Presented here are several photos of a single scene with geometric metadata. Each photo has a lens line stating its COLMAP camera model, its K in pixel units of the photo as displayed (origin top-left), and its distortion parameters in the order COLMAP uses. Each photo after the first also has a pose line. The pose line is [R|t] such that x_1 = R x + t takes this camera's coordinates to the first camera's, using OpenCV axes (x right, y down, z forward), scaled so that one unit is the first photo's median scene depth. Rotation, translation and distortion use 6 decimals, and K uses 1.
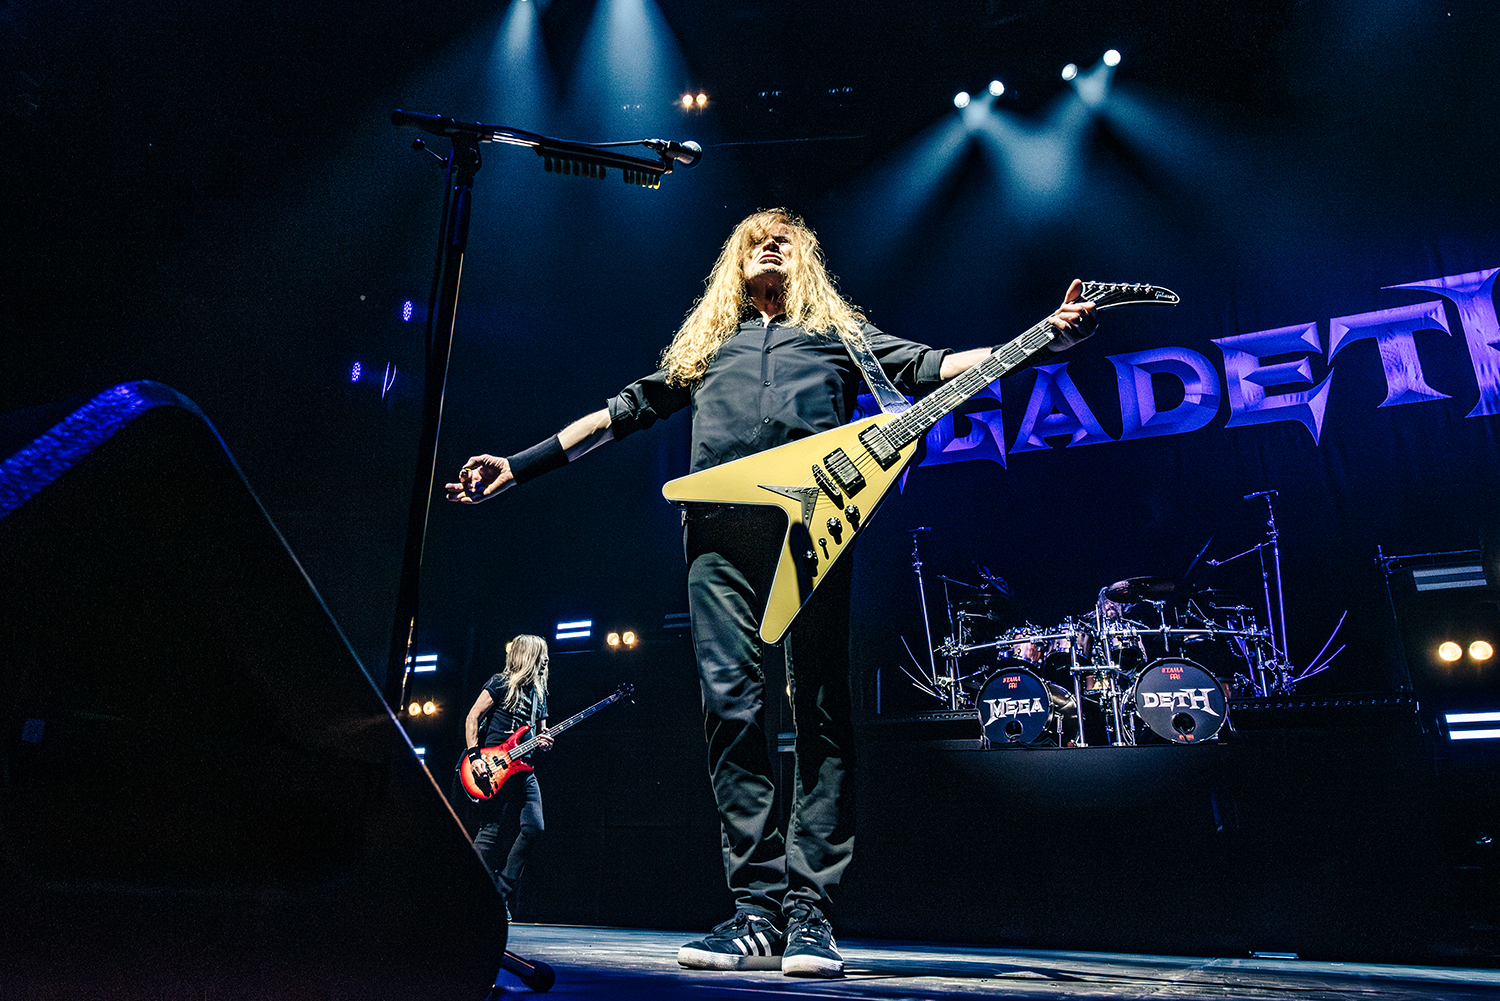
lens RADIAL K [[1081.9, 0, 683.9], [0, 1081.9, 449.9], [0, 0, 1]] dist [0.003776, -0.000779]
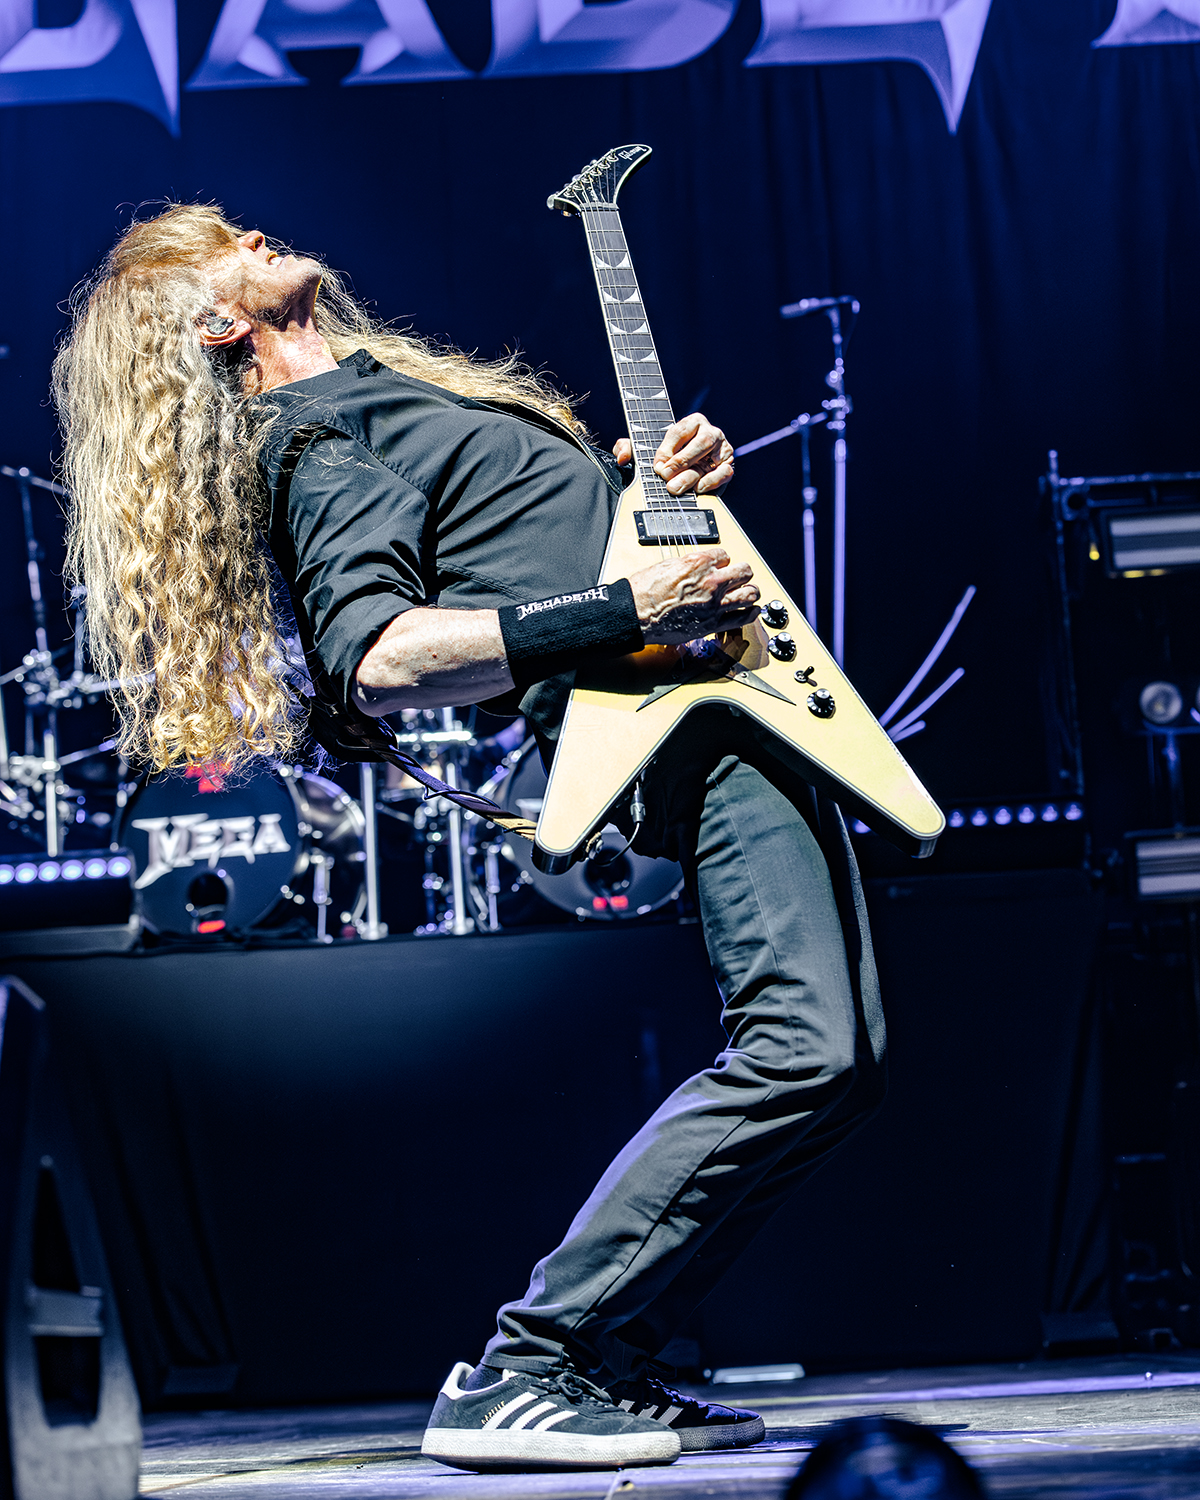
lens RADIAL K [[3638.8, 0, 602.2], [0, 3638.8, 622.6], [0, 0, 1]] dist [-0.035362, -0.692205]
pose [[0.904478, -0.005842, 0.426480, -0.125610], [-0.082549, 0.978603, 0.188474, -0.096634], [-0.418455, -0.205676, 0.884643, -0.199339]]
